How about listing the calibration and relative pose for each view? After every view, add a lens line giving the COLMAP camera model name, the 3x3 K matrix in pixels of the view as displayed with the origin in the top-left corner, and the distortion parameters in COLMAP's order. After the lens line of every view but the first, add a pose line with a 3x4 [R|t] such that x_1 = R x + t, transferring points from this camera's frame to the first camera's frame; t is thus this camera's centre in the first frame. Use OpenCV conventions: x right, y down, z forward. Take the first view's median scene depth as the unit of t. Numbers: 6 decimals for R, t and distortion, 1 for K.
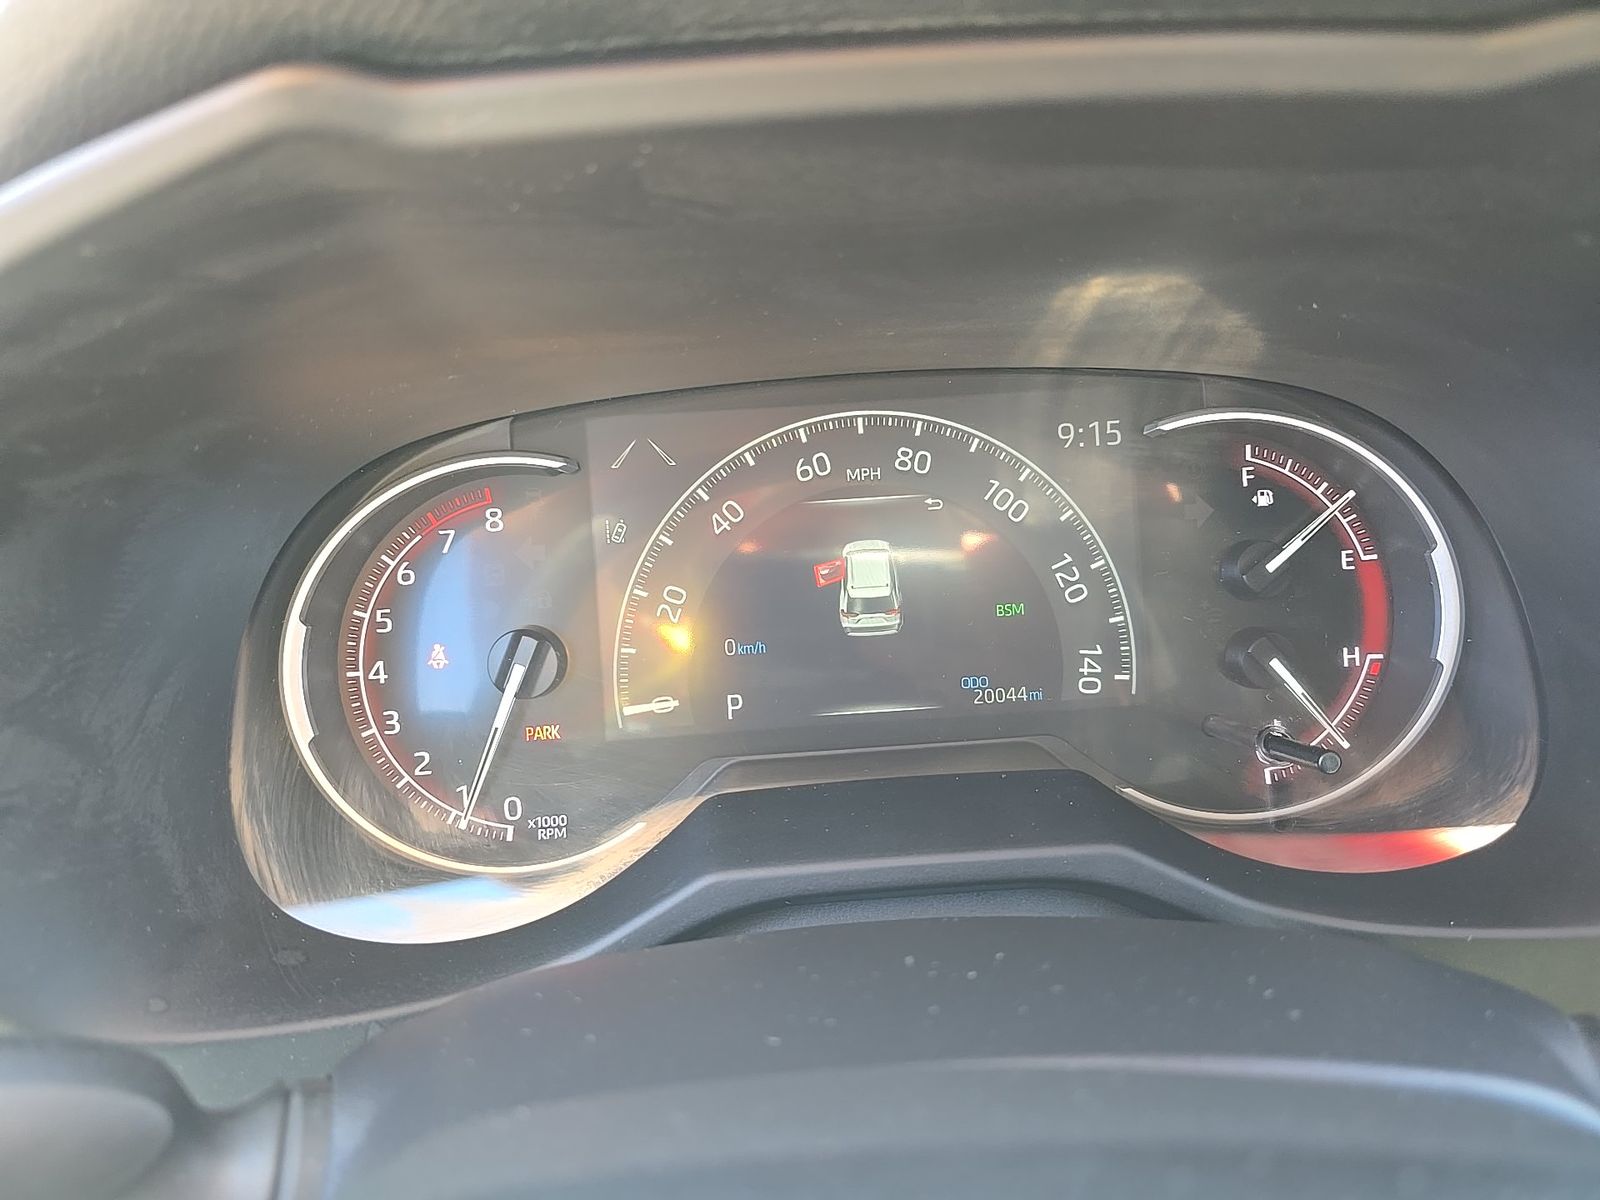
lens RADIAL K [[1143.3, 0, 793.5], [0, 1143.3, 593.3], [0, 0, 1]] dist [0.047252, -0.044050]
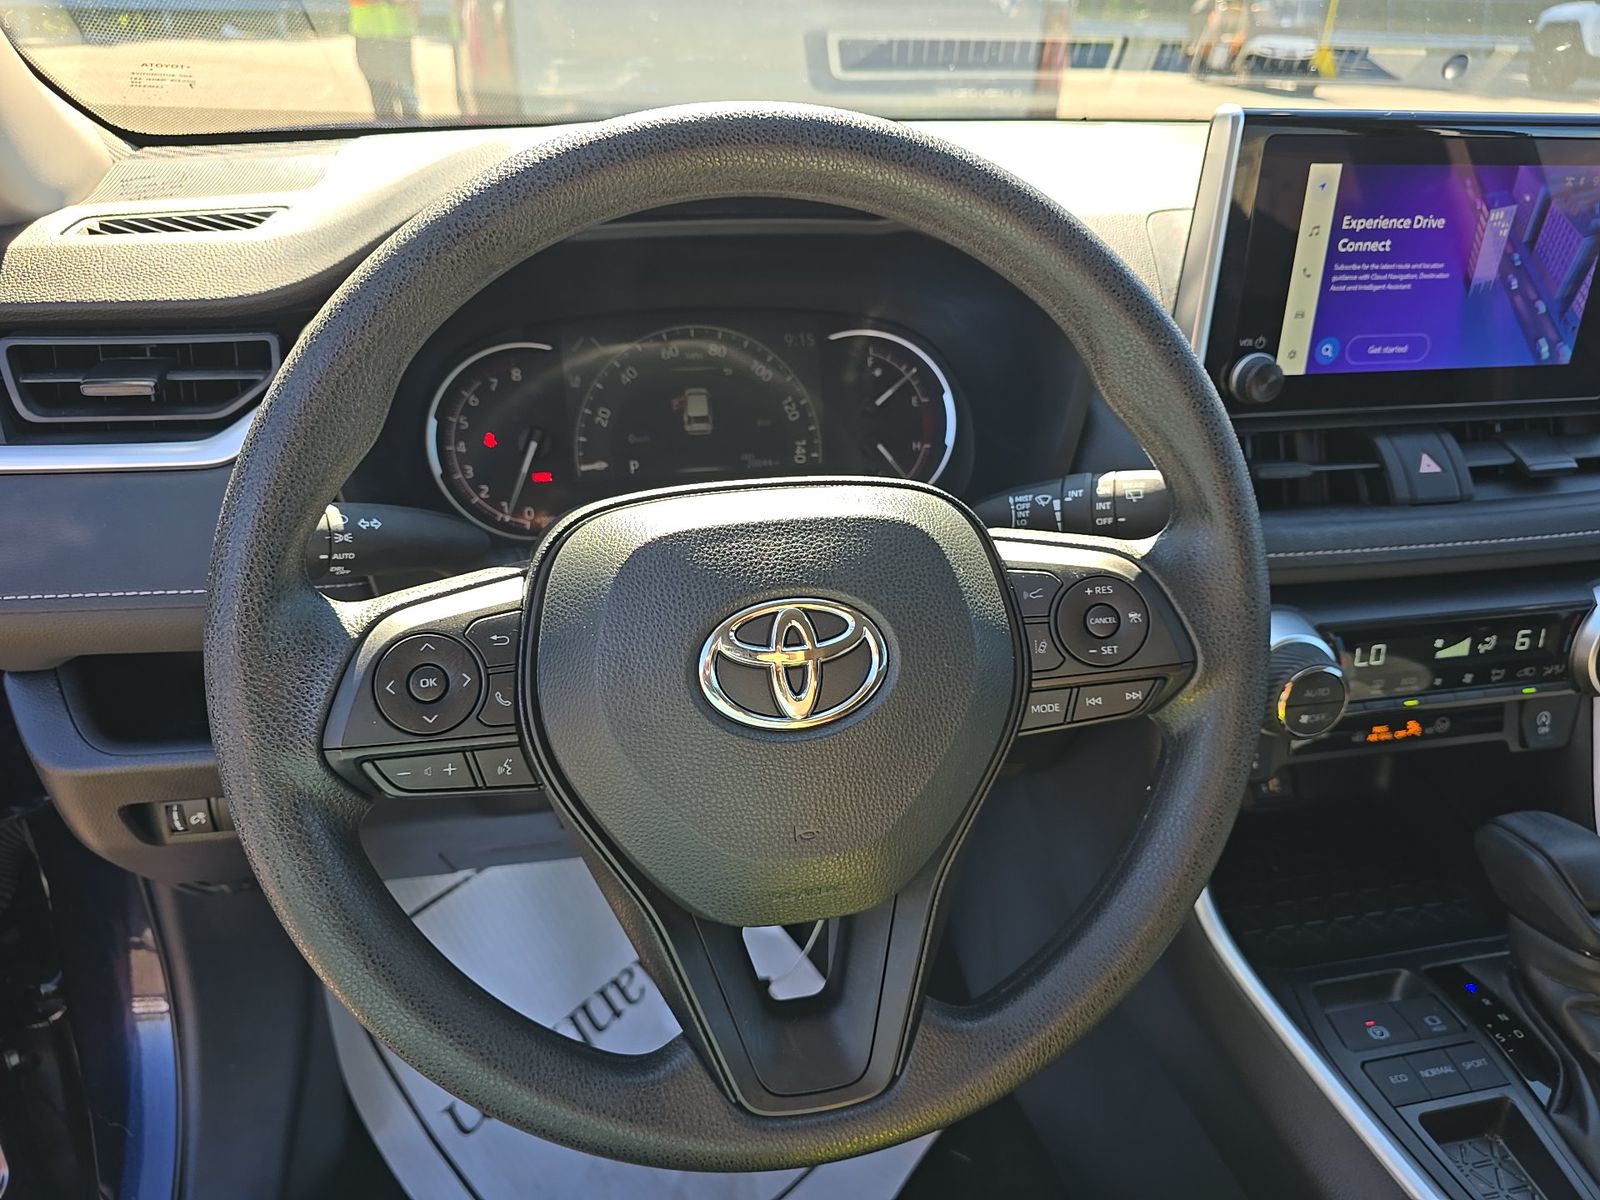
lens RADIAL K [[1143.3, 0, 802.9], [0, 1143.3, 598.7], [0, 0, 1]] dist [0.047252, -0.044050]
pose [[0.990639, -0.008781, 0.136226, -0.033031], [-0.001375, 0.997237, 0.074279, 0.186327], [-0.136502, -0.073771, 0.987889, -1.165119]]
